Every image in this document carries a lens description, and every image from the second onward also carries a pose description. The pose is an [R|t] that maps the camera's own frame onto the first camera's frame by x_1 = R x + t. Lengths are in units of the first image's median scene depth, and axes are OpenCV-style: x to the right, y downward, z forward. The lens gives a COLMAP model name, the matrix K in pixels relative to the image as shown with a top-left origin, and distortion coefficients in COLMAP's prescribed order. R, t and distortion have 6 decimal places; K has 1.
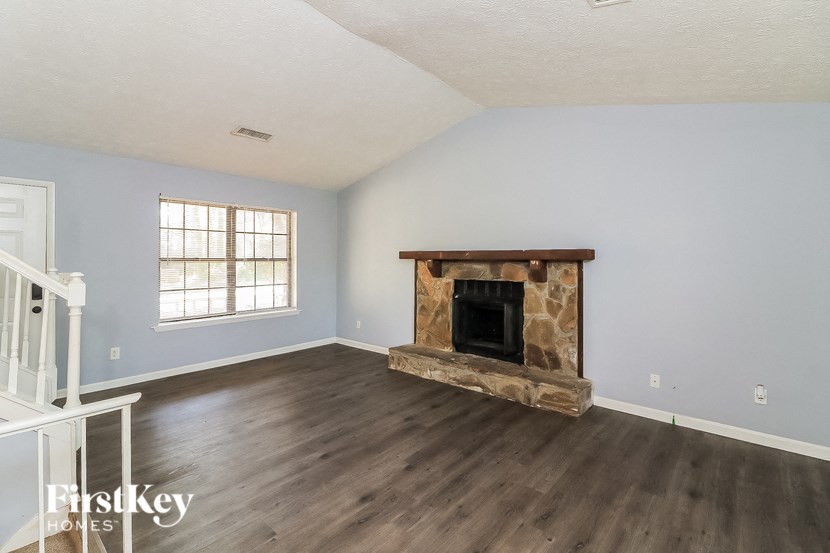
lens RADIAL K [[385.2, 0, 404.7], [0, 385.2, 255.7], [0, 0, 1]] dist [0.000748, -0.000170]
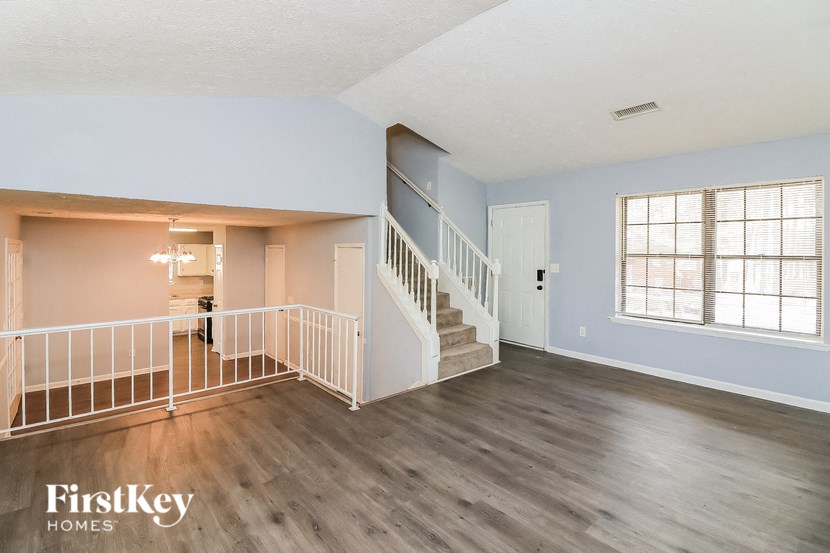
lens RADIAL K [[385.2, 0, 404.7], [0, 385.2, 255.7], [0, 0, 1]] dist [0.000748, -0.000170]
pose [[-0.128126, 0.009288, -0.991714, 0.516802], [-0.004994, 0.999937, 0.010011, 0.003727], [0.991745, 0.006236, -0.128072, 0.590472]]
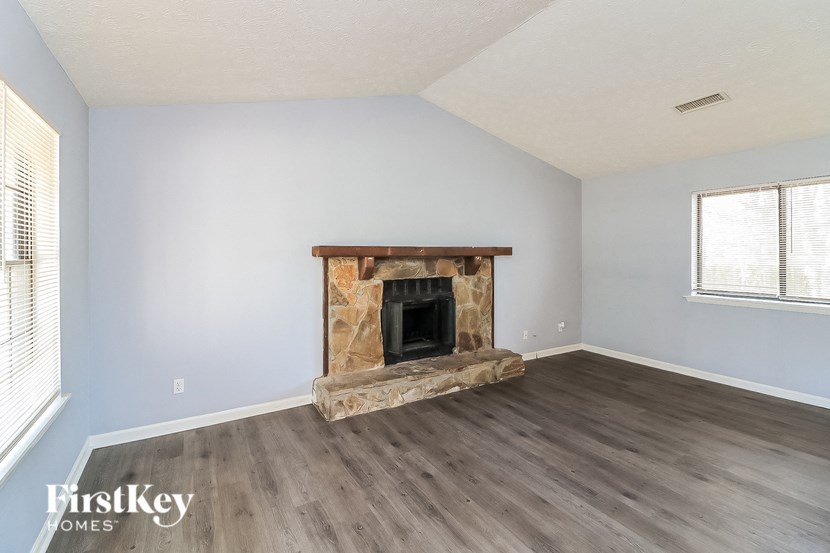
lens RADIAL K [[385.2, 0, 404.7], [0, 385.2, 255.7], [0, 0, 1]] dist [0.000748, -0.000170]
pose [[0.300499, -0.008520, 0.953744, -0.725714], [-0.000077, 0.999960, 0.008957, 0.000239], [-0.953782, -0.002765, 0.300487, 0.778112]]
